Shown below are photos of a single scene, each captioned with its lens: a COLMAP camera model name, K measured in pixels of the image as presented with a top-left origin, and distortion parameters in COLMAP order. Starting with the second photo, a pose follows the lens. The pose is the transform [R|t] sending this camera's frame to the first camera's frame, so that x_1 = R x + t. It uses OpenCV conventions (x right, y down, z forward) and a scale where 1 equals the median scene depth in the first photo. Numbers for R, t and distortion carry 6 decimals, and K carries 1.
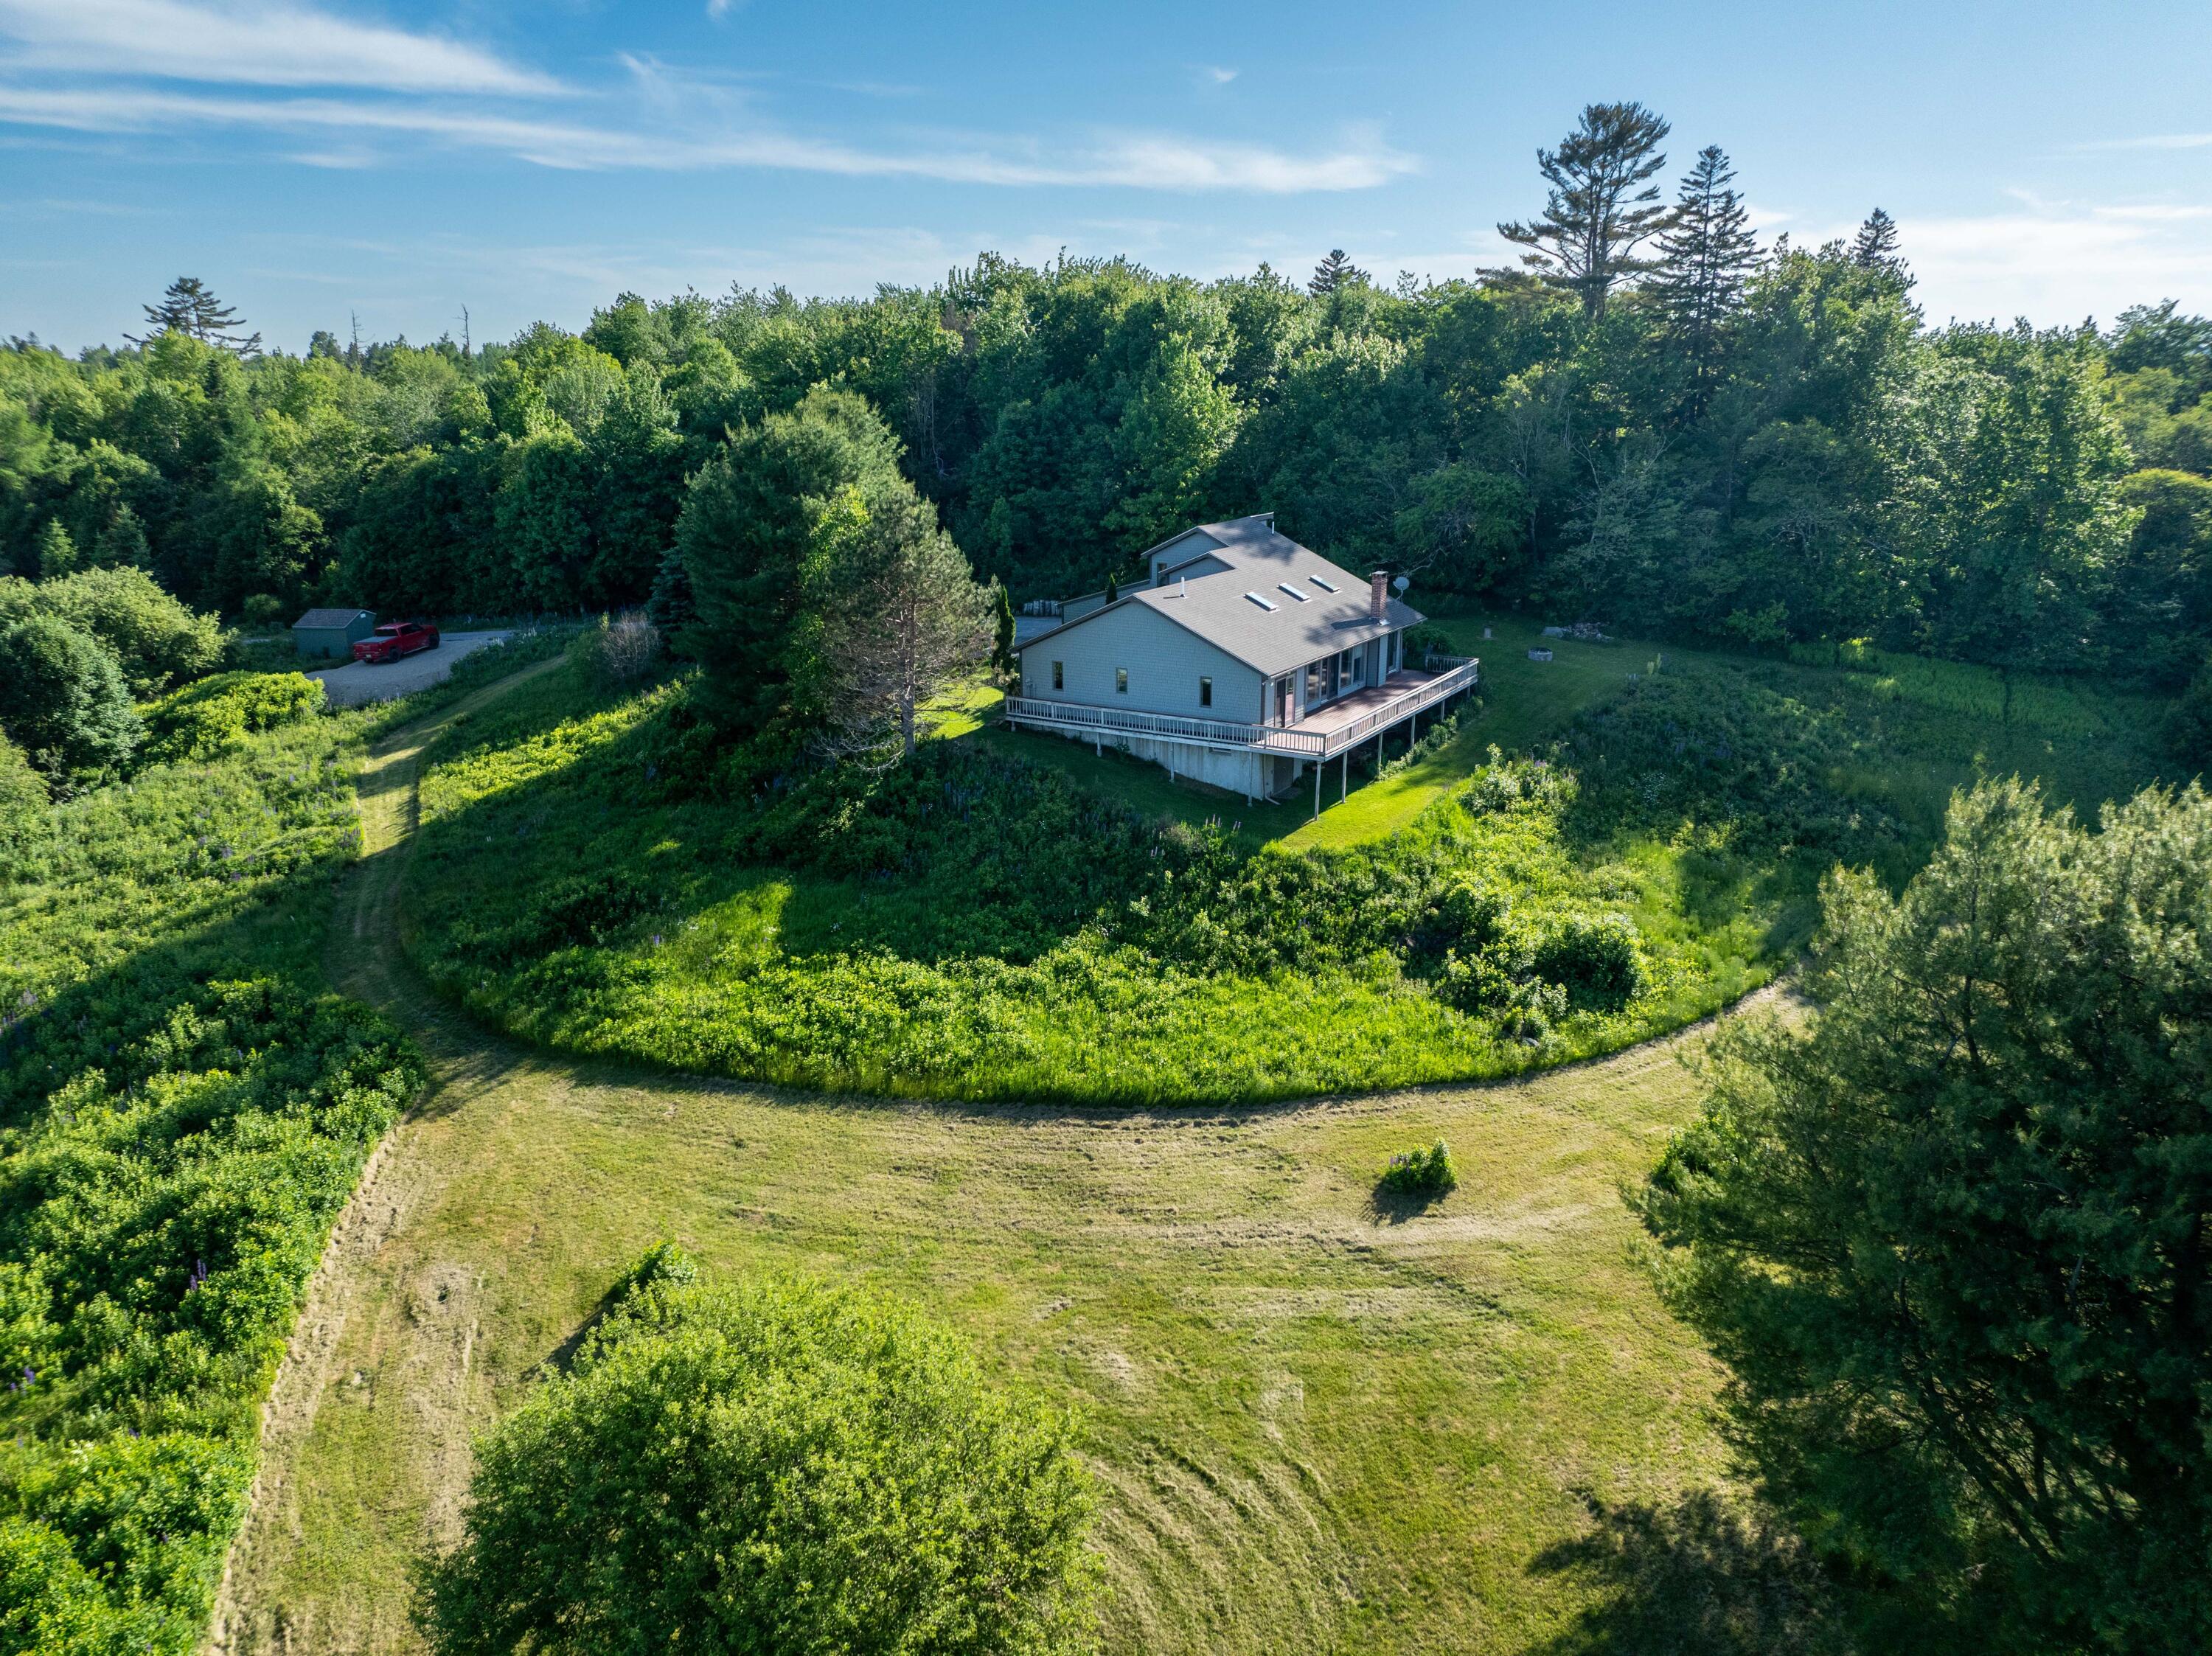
lens RADIAL K [[1545.8, 0, 1110.9], [0, 1545.8, 824.2], [0, 0, 1]] dist [-0.040564, 0.012037]
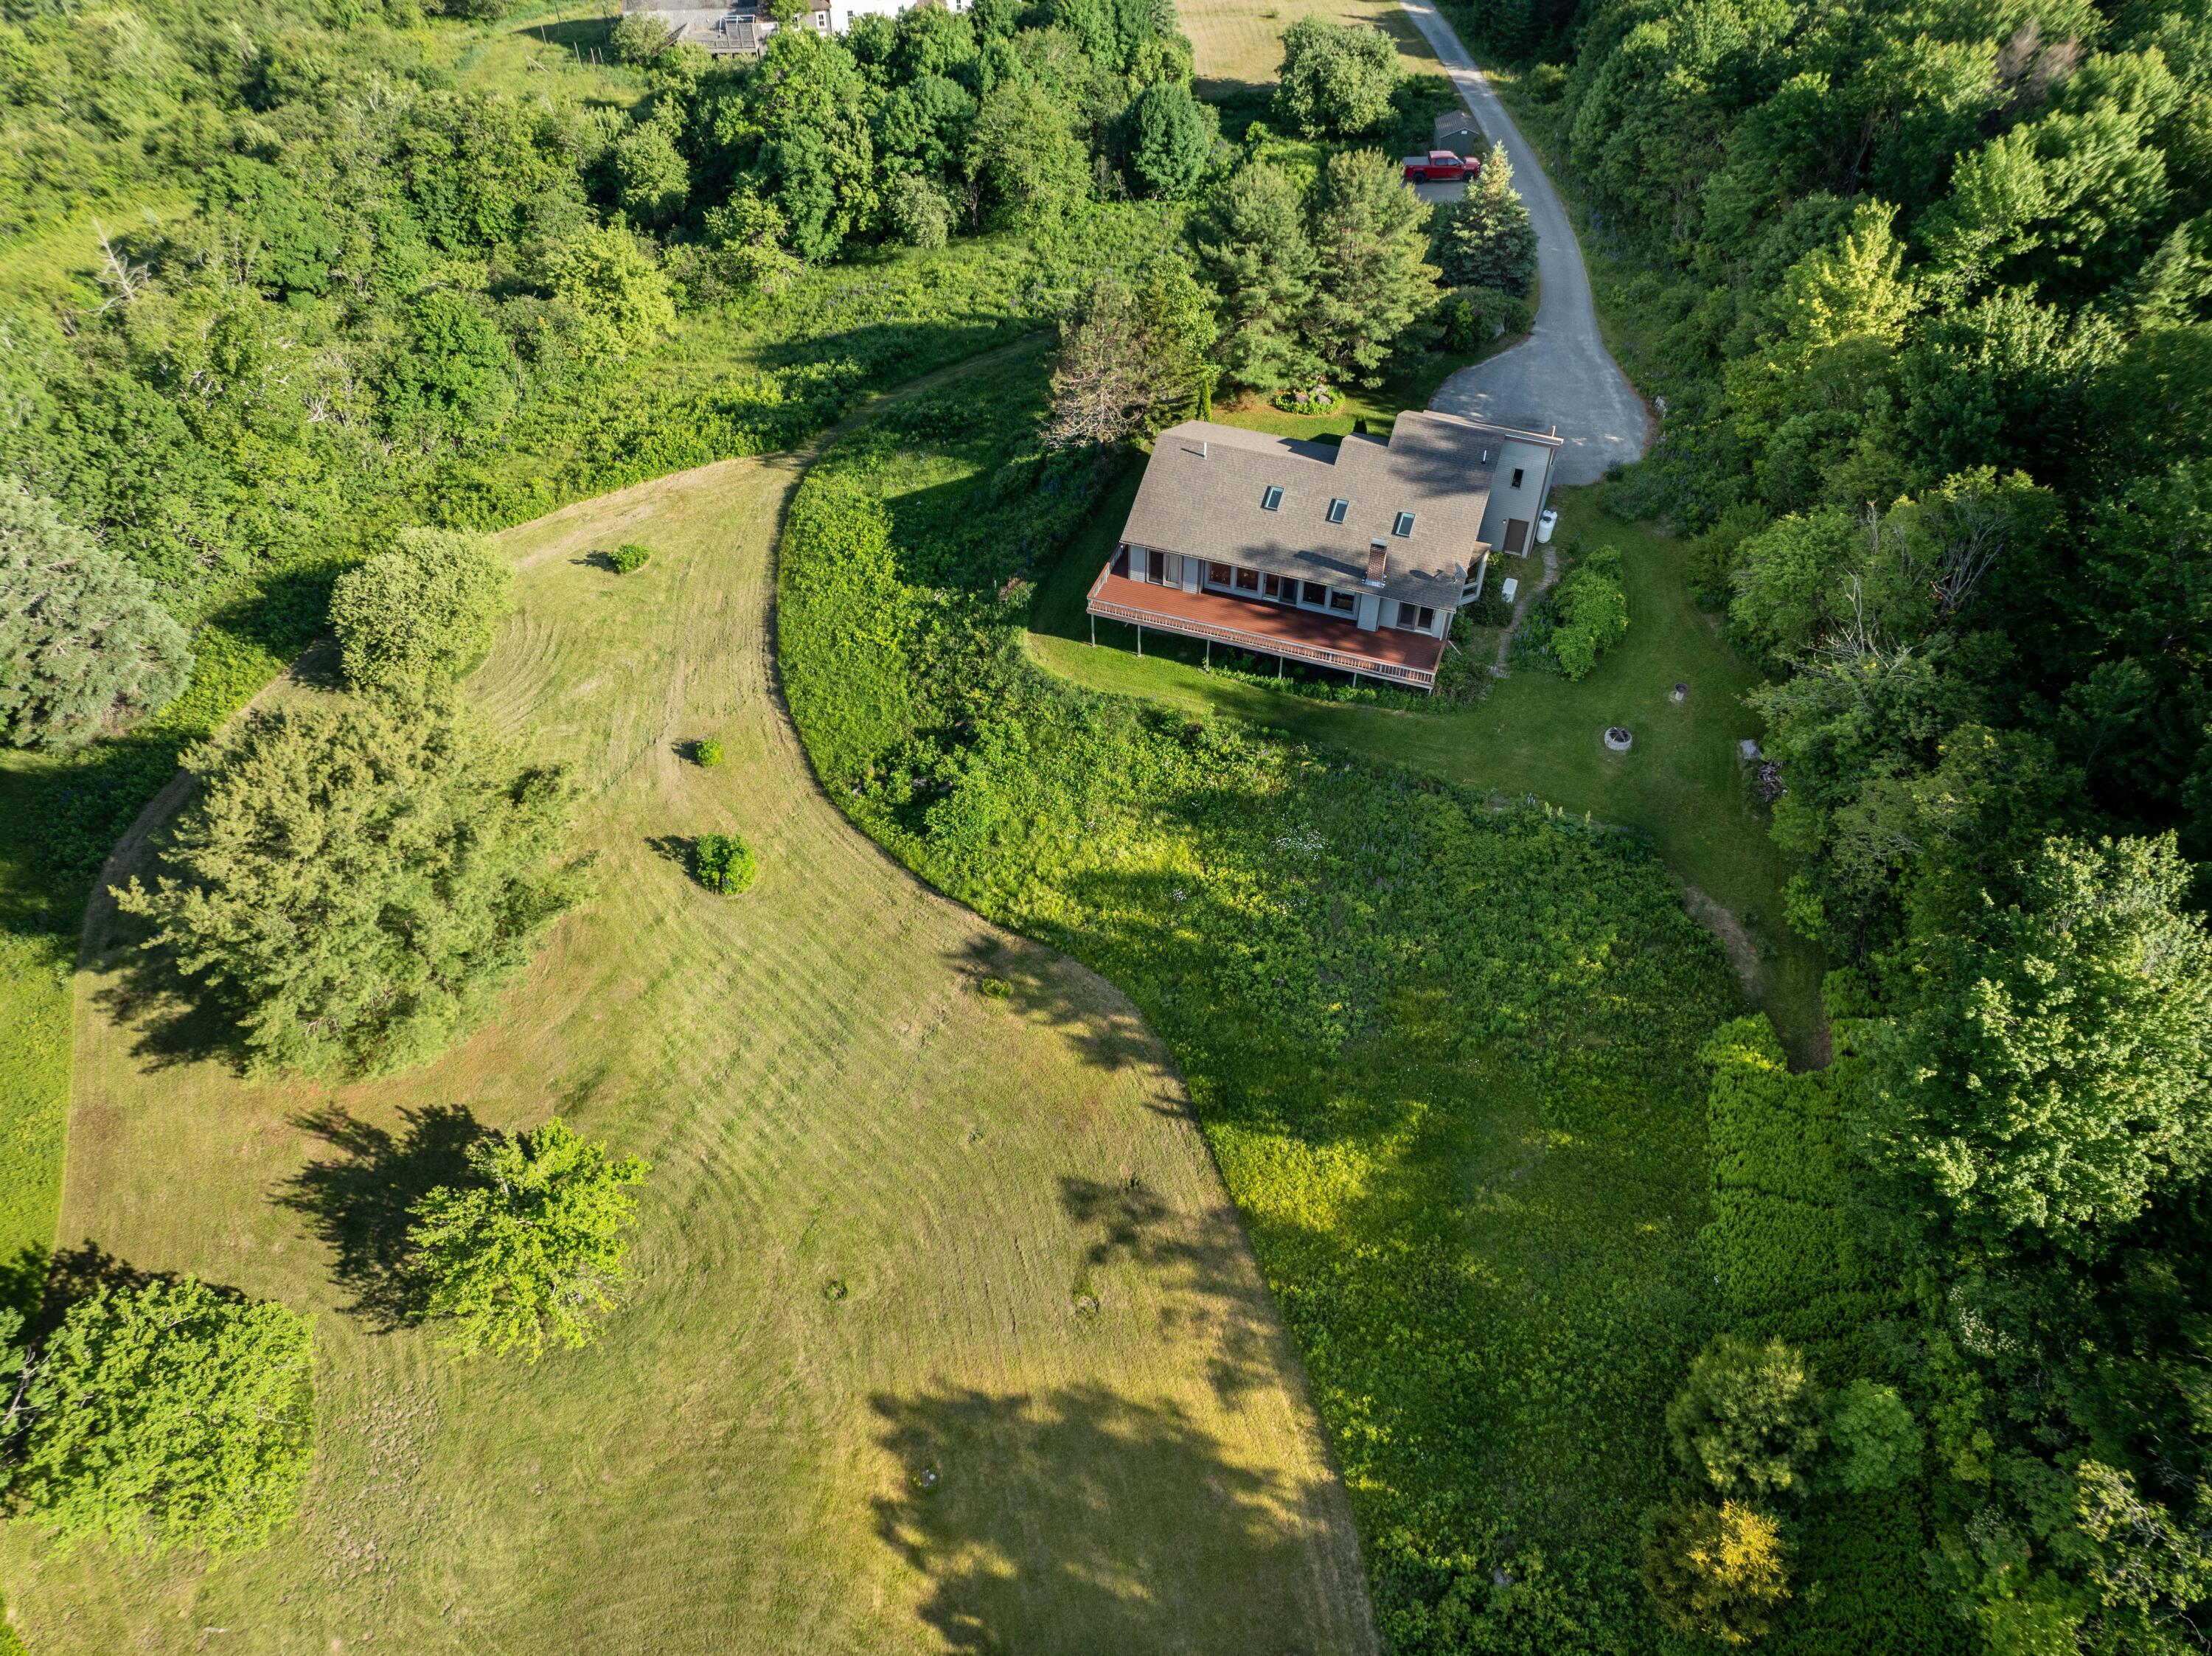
lens RADIAL K [[1545.8, 0, 1105.3], [0, 1545.8, 821.5], [0, 0, 1]] dist [-0.040564, 0.012037]
pose [[0.191877, 0.700246, -0.687633, 0.996632], [-0.276475, 0.710843, 0.646733, -0.655651], [0.941671, 0.066020, 0.329995, 0.481633]]
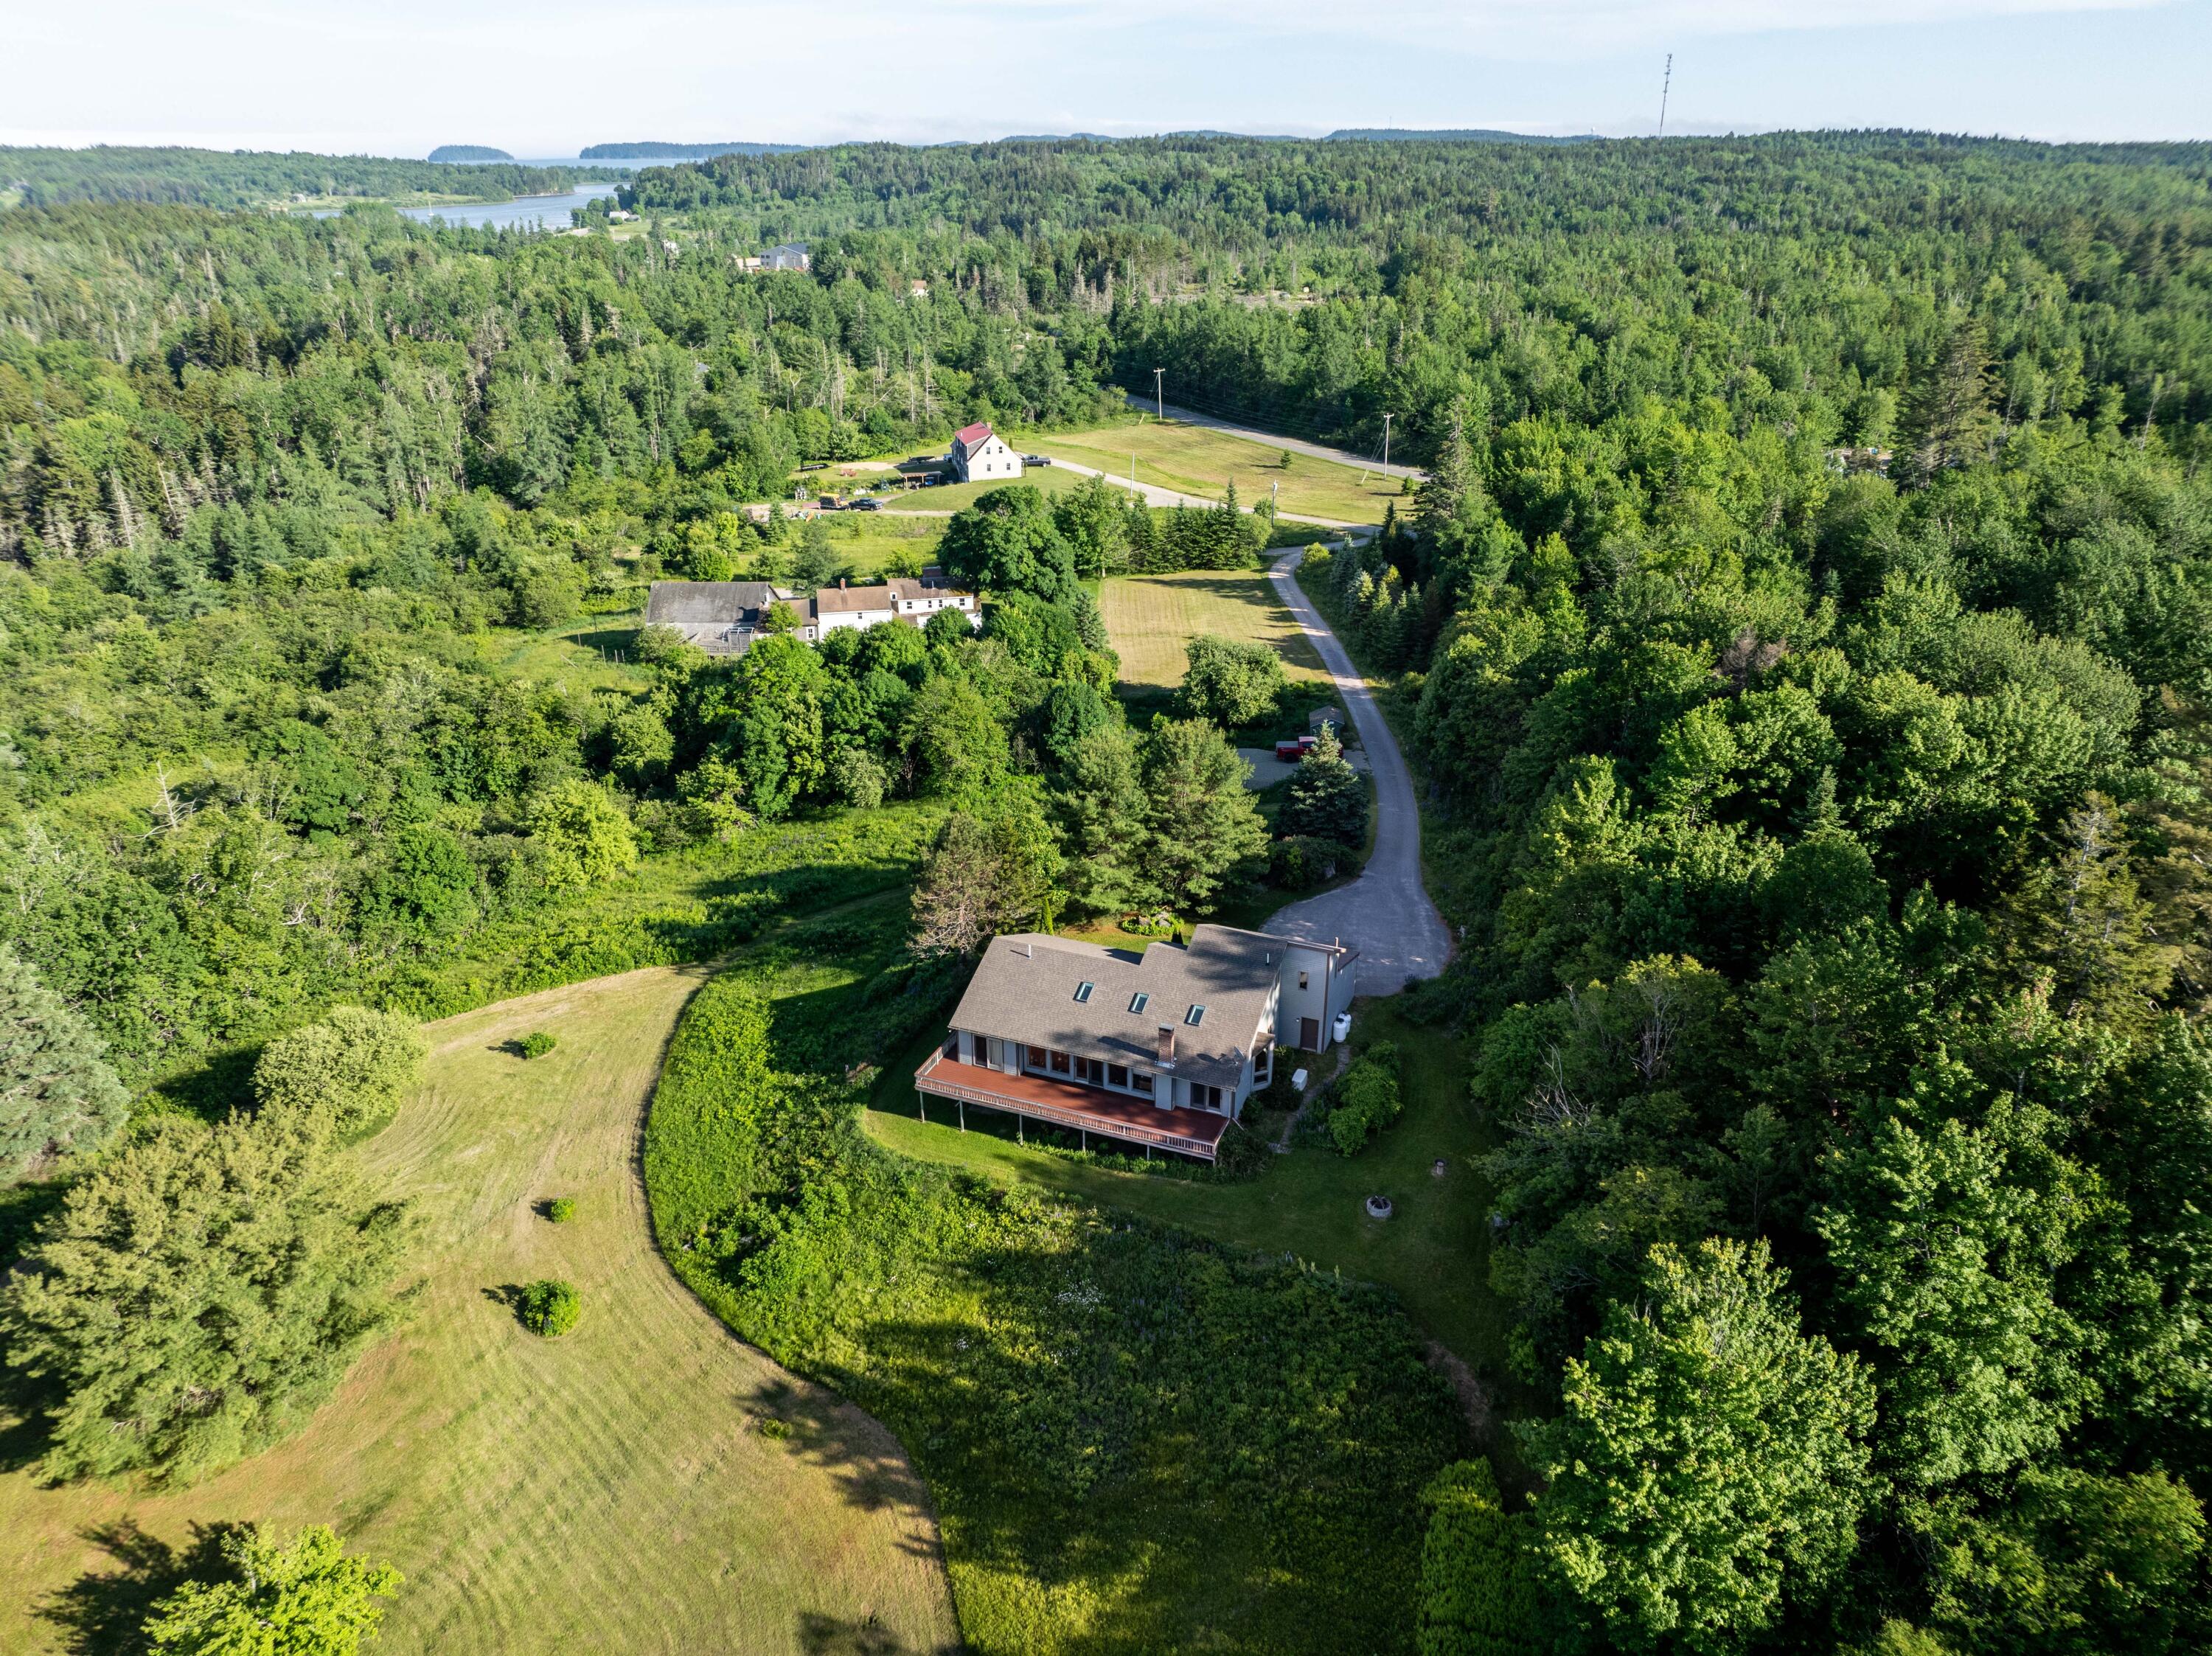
lens RADIAL K [[1545.8, 0, 1106.8], [0, 1545.8, 829.2], [0, 0, 1]] dist [-0.040564, 0.012037]
pose [[0.156833, 0.400255, -0.902884, 1.178583], [-0.284365, 0.893783, 0.346826, -0.696636], [0.945801, 0.202355, 0.253993, 0.617425]]
